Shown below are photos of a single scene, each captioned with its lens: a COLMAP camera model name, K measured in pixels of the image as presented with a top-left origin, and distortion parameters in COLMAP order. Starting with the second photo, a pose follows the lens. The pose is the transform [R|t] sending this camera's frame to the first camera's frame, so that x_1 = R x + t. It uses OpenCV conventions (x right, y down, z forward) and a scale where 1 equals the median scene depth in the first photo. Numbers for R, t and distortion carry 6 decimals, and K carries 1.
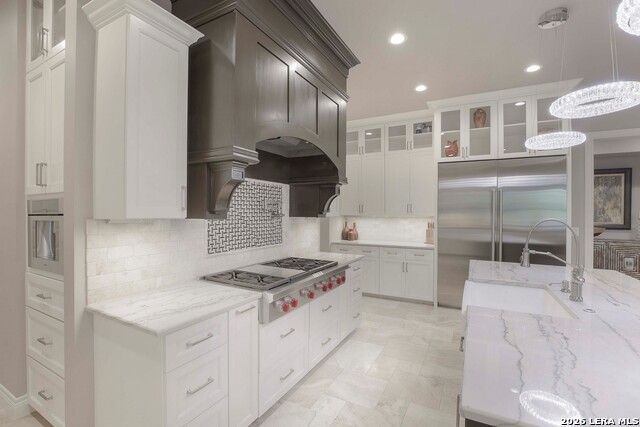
lens RADIAL K [[294.5, 0, 322.6], [0, 294.5, 215.0], [0, 0, 1]] dist [-0.045042, 0.011107]
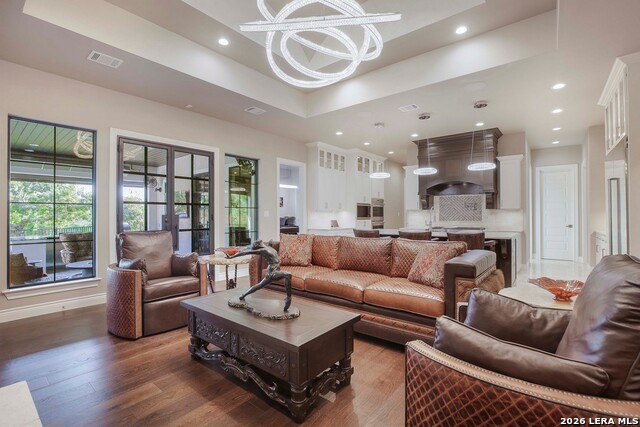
lens RADIAL K [[294.5, 0, 318.8], [0, 294.5, 214.1], [0, 0, 1]] dist [-0.045042, 0.011107]
pose [[-0.191065, -0.009619, -0.981530, 1.827520], [-0.008819, 0.999928, -0.008082, 0.058060], [0.981538, 0.007112, -0.191136, 0.172508]]
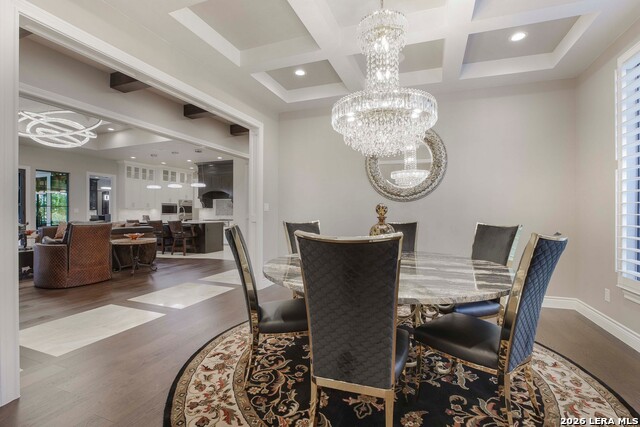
lens RADIAL K [[294.5, 0, 320.9], [0, 294.5, 214.6], [0, 0, 1]] dist [-0.045042, 0.011107]
pose [[0.130586, 0.001581, -0.991436, 2.862116], [-0.008465, 0.999964, 0.000479, 0.059780], [0.991401, 0.008330, 0.130594, 1.260363]]
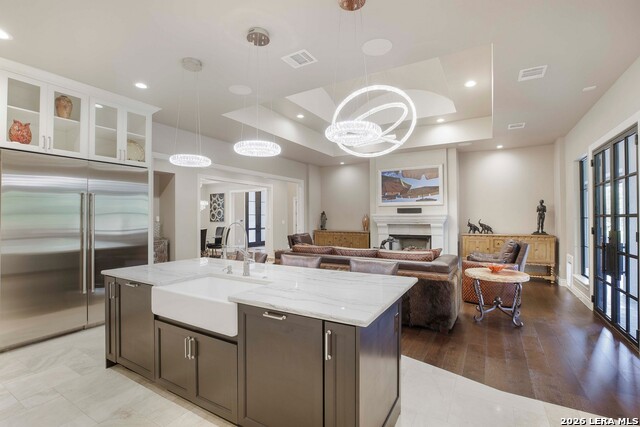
lens RADIAL K [[294.5, 0, 317.8], [0, 294.5, 212.2], [0, 0, 1]] dist [-0.045042, 0.011107]
pose [[0.045079, 0.008399, 0.998948, -0.277125], [0.011441, 0.999895, -0.008923, -0.009224], [-0.998918, 0.011831, 0.044978, 0.237327]]
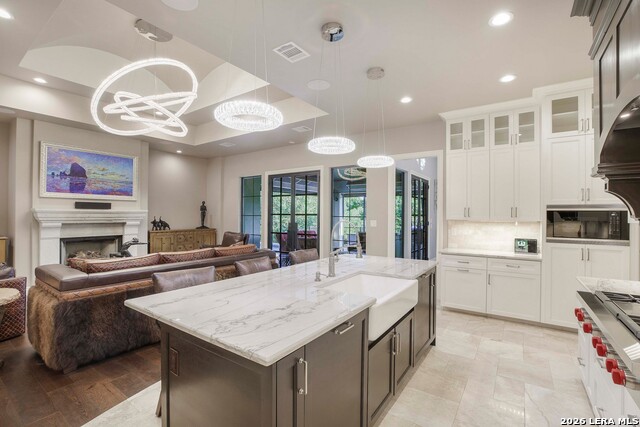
lens RADIAL K [[294.5, 0, 320.0], [0, 294.5, 214.0], [0, 0, 1]] dist [-0.045042, 0.011107]
pose [[-0.993290, -0.012603, 0.114958, 0.330705], [-0.012033, 0.999912, 0.005654, -0.008989], [-0.115019, 0.004233, -0.993354, 1.056502]]
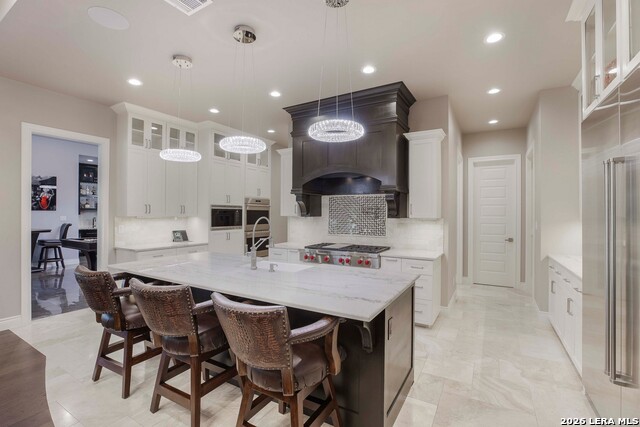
lens RADIAL K [[294.5, 0, 319.5], [0, 294.5, 216.8], [0, 0, 1]] dist [-0.045042, 0.011107]
pose [[-0.049348, 0.006064, -0.998763, 1.049677], [-0.013703, 0.999883, 0.006748, -0.001838], [0.998688, 0.014019, -0.049259, 0.611669]]
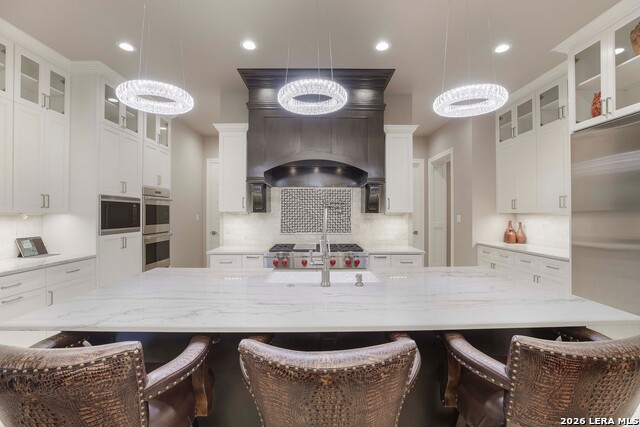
lens RADIAL K [[294.5, 0, 321.0], [0, 294.5, 215.0], [0, 0, 1]] dist [-0.045042, 0.011107]
pose [[0.483148, 0.001034, -0.875538, 0.775368], [-0.005559, 0.999983, -0.001886, 0.016487], [0.875521, 0.005778, 0.483145, 0.199111]]
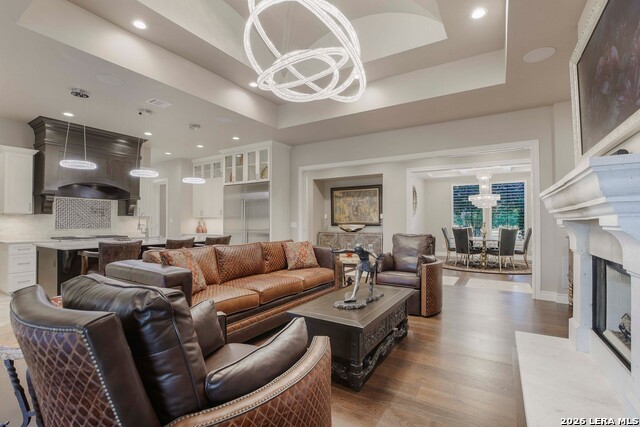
lens RADIAL K [[294.5, 0, 322.6], [0, 294.5, 219.6], [0, 0, 1]] dist [-0.045042, 0.011107]
pose [[0.998406, -0.006202, -0.056092, 1.206743], [0.005104, 0.999793, -0.019690, 0.066799], [0.056203, 0.019372, 0.998231, -0.784461]]
